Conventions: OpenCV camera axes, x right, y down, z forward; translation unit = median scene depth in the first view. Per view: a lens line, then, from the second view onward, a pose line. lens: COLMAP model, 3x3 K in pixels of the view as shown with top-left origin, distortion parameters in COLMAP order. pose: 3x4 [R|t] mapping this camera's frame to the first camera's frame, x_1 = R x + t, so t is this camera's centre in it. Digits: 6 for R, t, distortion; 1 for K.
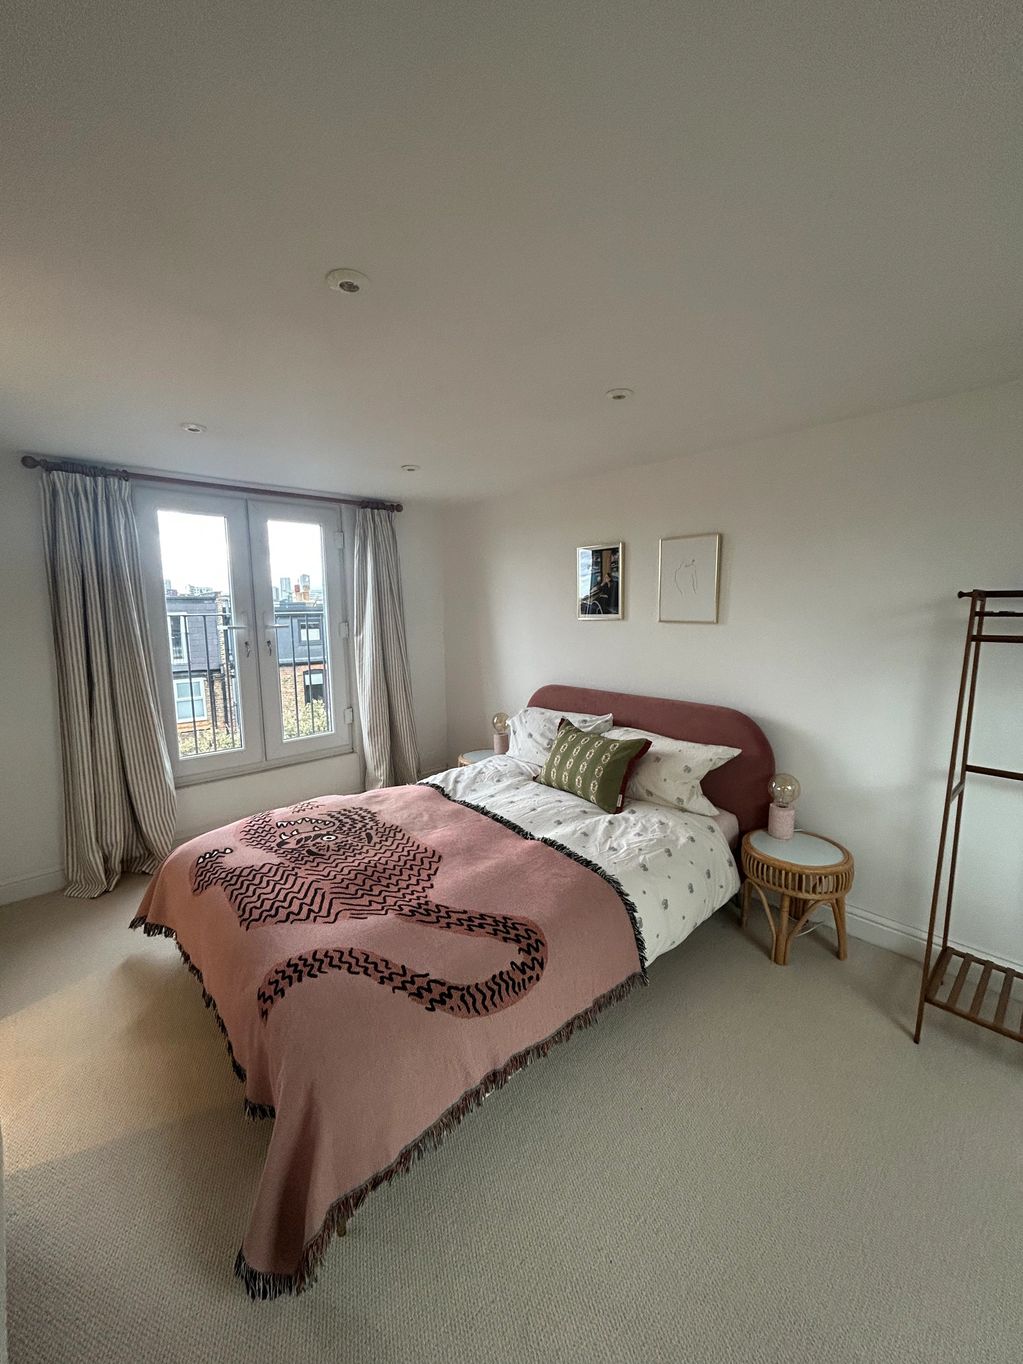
lens RADIAL K [[545.5, 0, 513.7], [0, 545.5, 681.9], [0, 0, 1]] dist [0.001330, -0.000023]
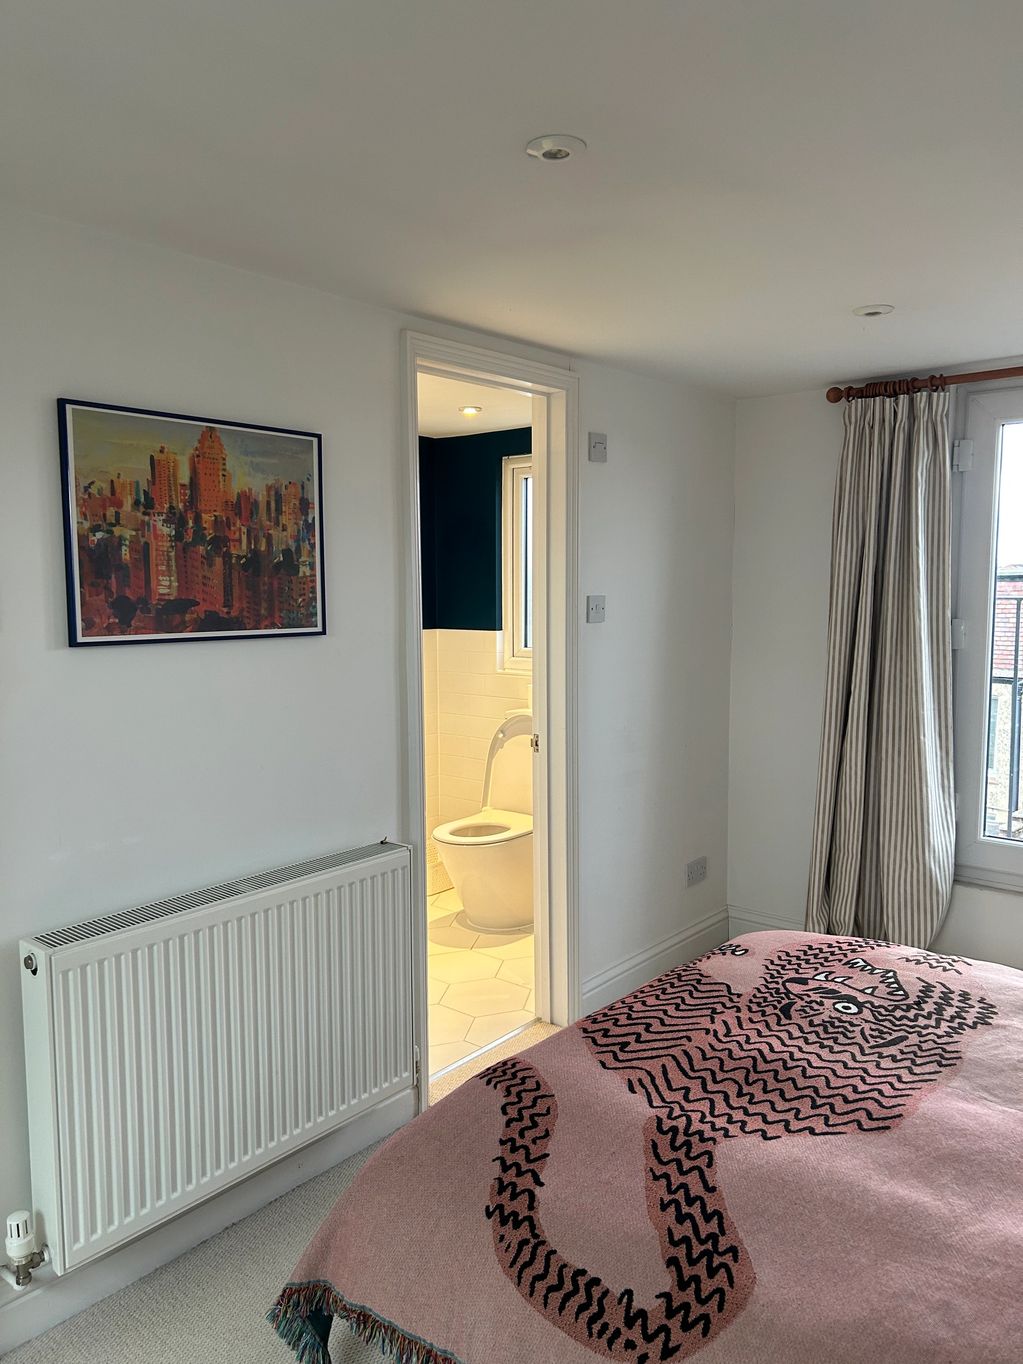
lens RADIAL K [[1037.9, 0, 511.5], [0, 1037.9, 682.0], [0, 0, 1]] dist [0.009727, 0.003908]
pose [[0.118749, 0.106721, -0.987172, 0.661466], [-0.133317, 0.986918, 0.090657, -0.095714], [0.983934, 0.120841, 0.131423, 0.509928]]
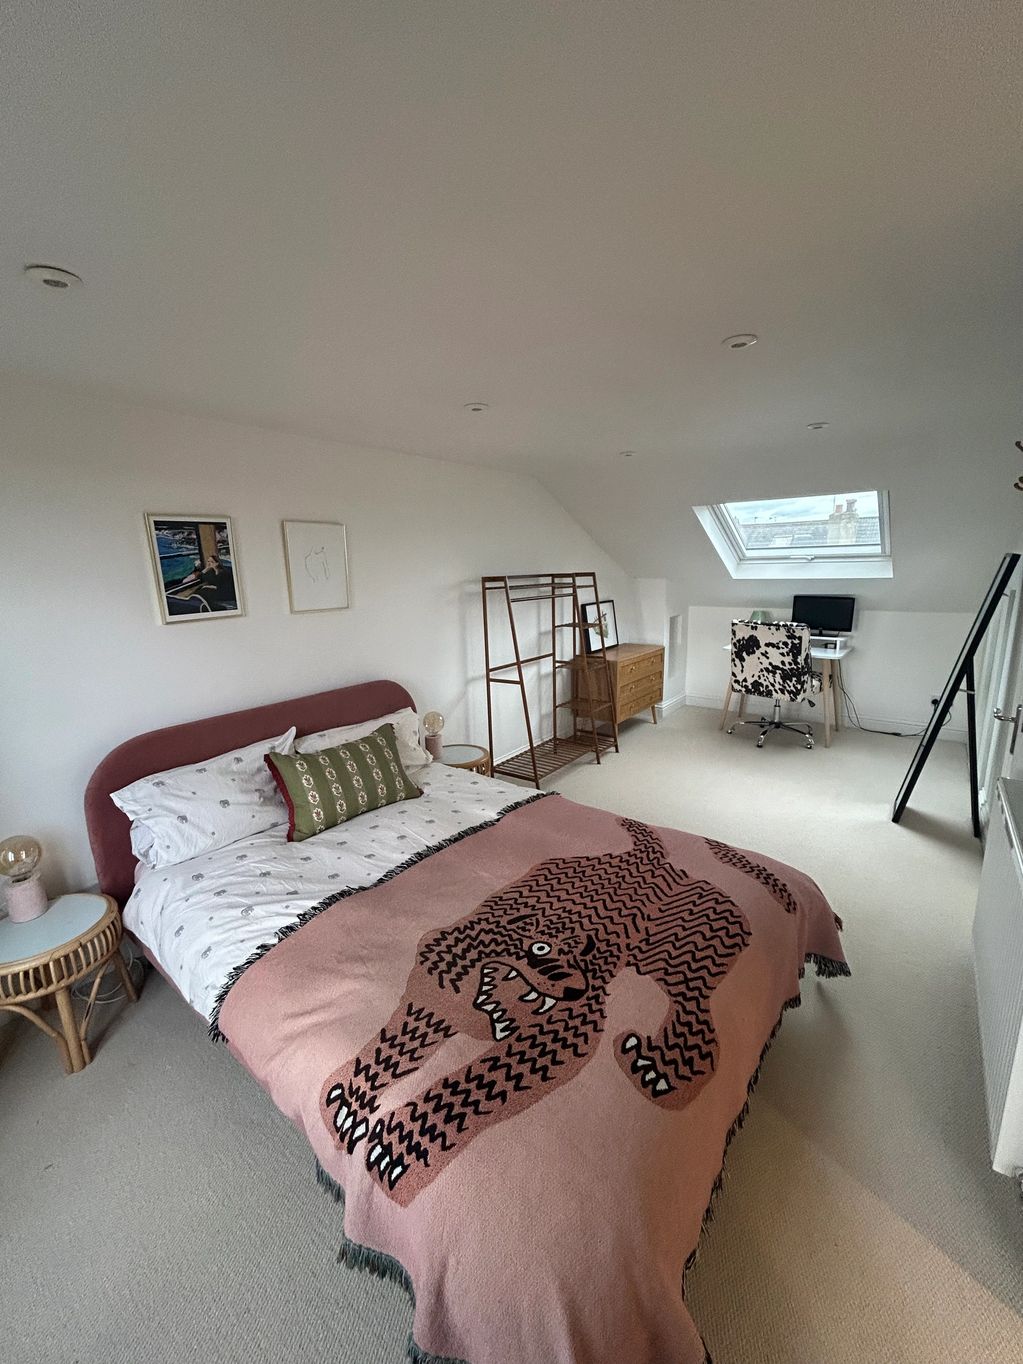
lens RADIAL K [[545.5, 0, 513.7], [0, 545.5, 681.9], [0, 0, 1]] dist [0.001330, -0.000023]
pose [[-0.162521, -0.194403, 0.967365, -0.972730], [0.165417, 0.961156, 0.220946, -0.198615], [-0.972741, 0.195926, -0.124050, 1.104659]]
